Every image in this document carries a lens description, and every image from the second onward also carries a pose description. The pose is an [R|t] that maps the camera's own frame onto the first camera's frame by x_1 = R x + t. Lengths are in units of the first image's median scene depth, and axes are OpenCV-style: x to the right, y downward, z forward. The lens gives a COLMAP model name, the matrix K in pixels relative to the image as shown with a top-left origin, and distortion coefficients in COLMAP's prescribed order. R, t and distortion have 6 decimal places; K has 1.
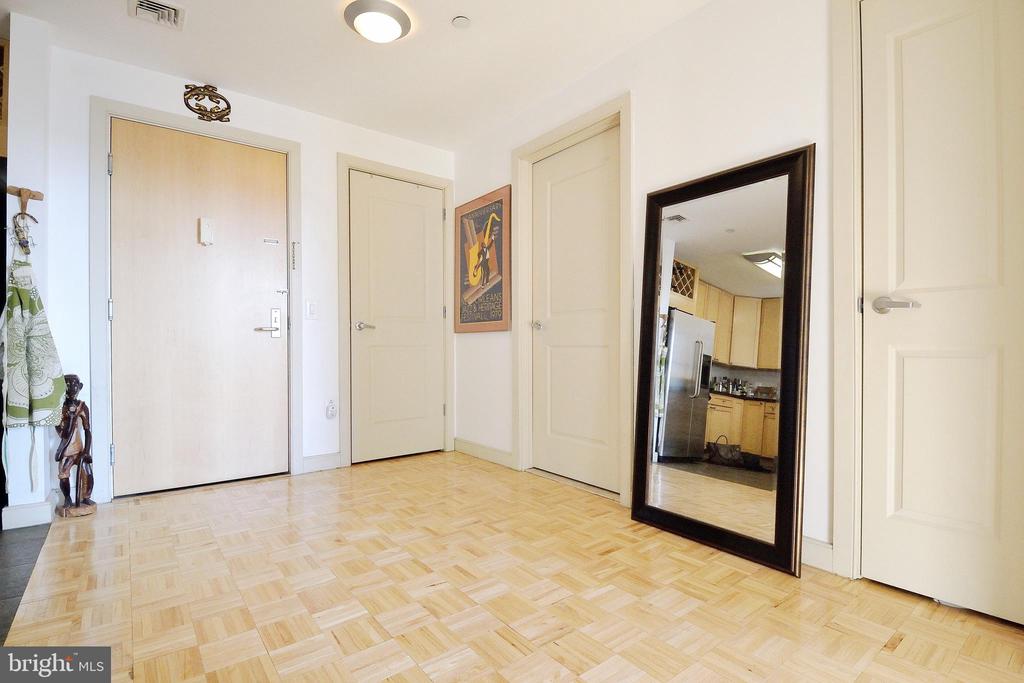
lens RADIAL K [[485.6, 0, 512.0], [0, 485.6, 341.5], [0, 0, 1]] dist [-0.001461, -0.000541]
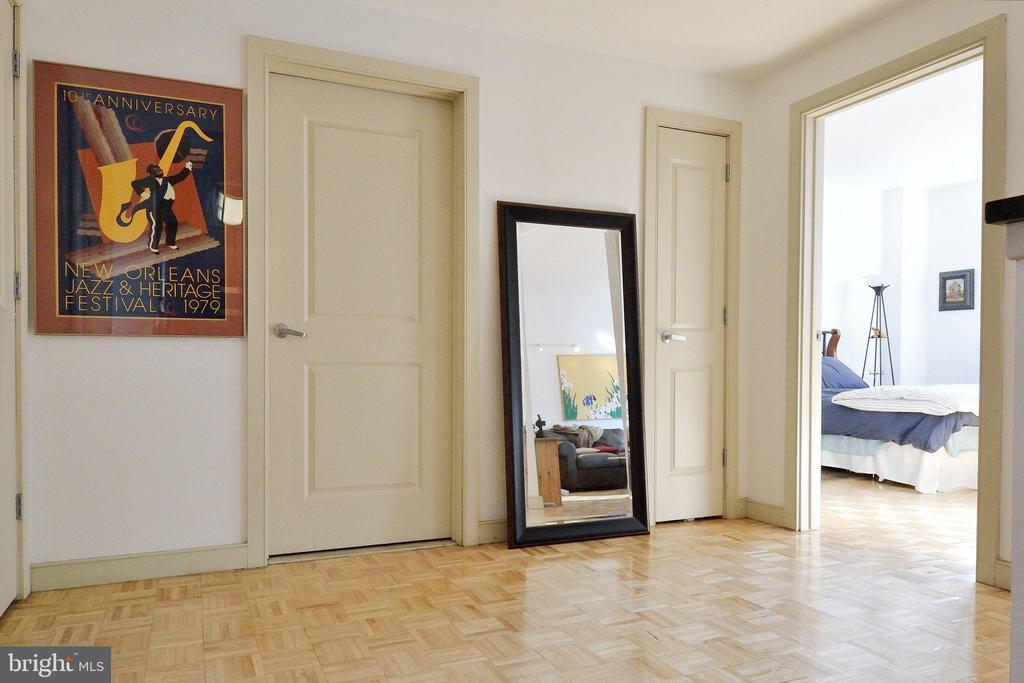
lens RADIAL K [[672.4, 0, 484.9], [0, 672.4, 364.6], [0, 0, 1]] dist [0.031791, -0.046596]
pose [[0.271137, 0.004611, 0.962530, -0.687638], [-0.008723, 0.999959, -0.002333, 0.009875], [-0.962501, -0.007764, 0.271166, 0.473345]]
